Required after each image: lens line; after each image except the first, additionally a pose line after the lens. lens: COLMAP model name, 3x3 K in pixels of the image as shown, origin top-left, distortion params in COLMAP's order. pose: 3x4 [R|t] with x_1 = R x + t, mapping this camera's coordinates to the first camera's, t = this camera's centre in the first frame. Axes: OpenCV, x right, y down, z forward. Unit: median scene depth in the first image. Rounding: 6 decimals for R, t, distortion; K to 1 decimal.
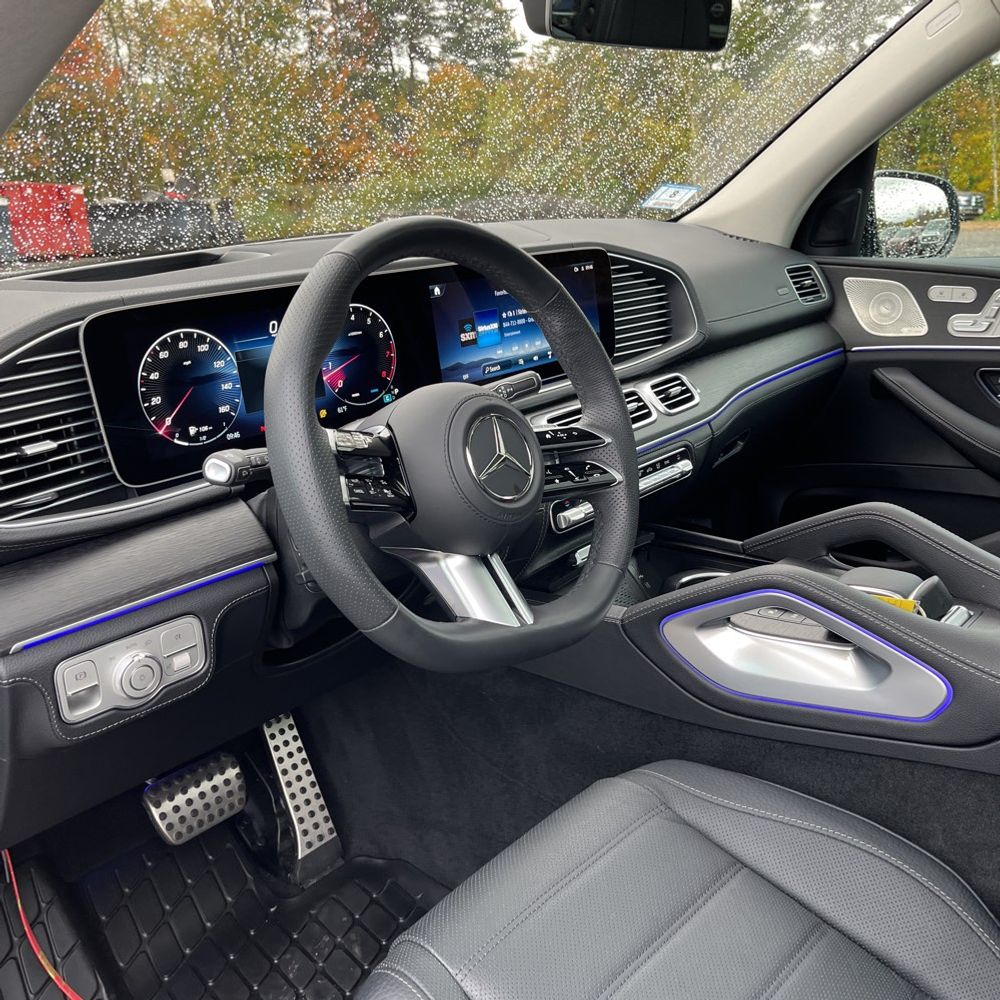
lens RADIAL K [[1064.7, 0, 500.0], [0, 1064.7, 500.0], [0, 0, 1]] dist [0.070500, -0.024631]
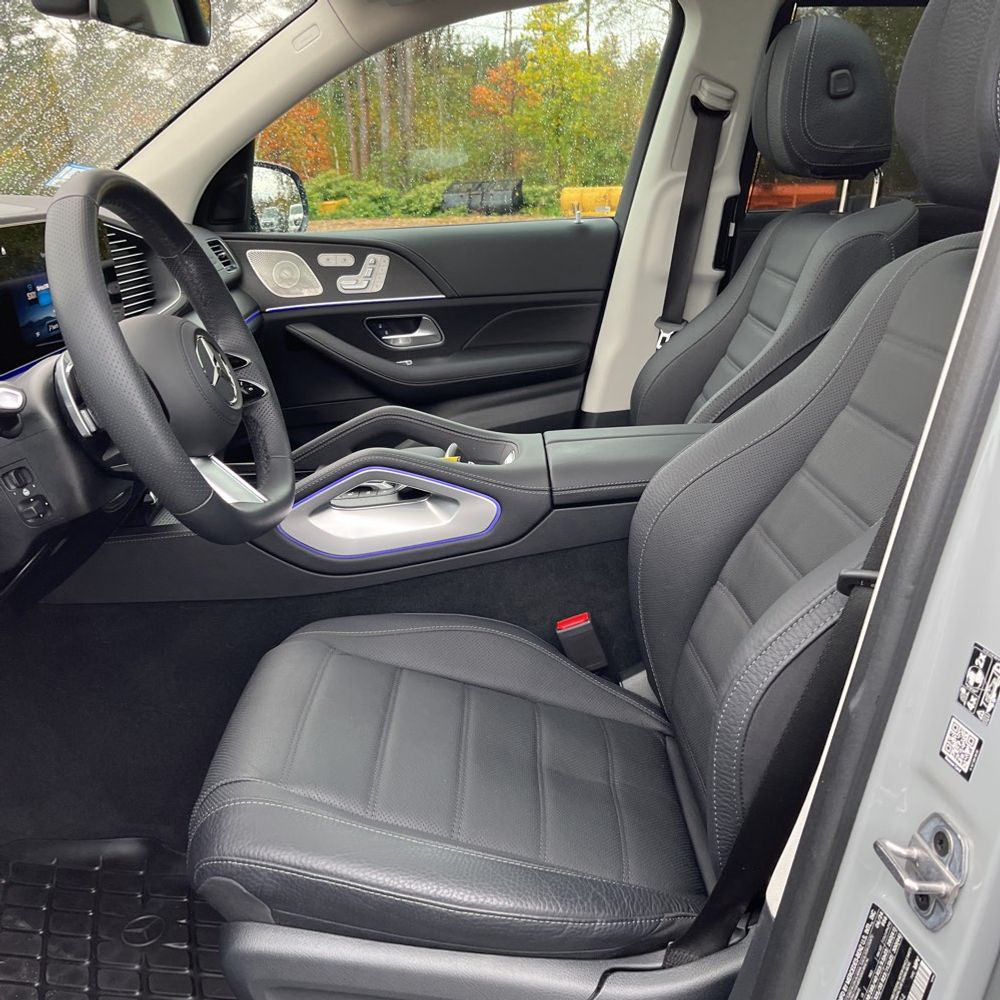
lens RADIAL K [[1064.7, 0, 500.0], [0, 1064.7, 500.0], [0, 0, 1]] dist [0.070500, -0.024631]
pose [[0.758862, -0.176917, 0.626760, -0.261522], [0.180684, 0.981808, 0.058371, 0.043887], [-0.625685, 0.068950, 0.777023, -0.063984]]
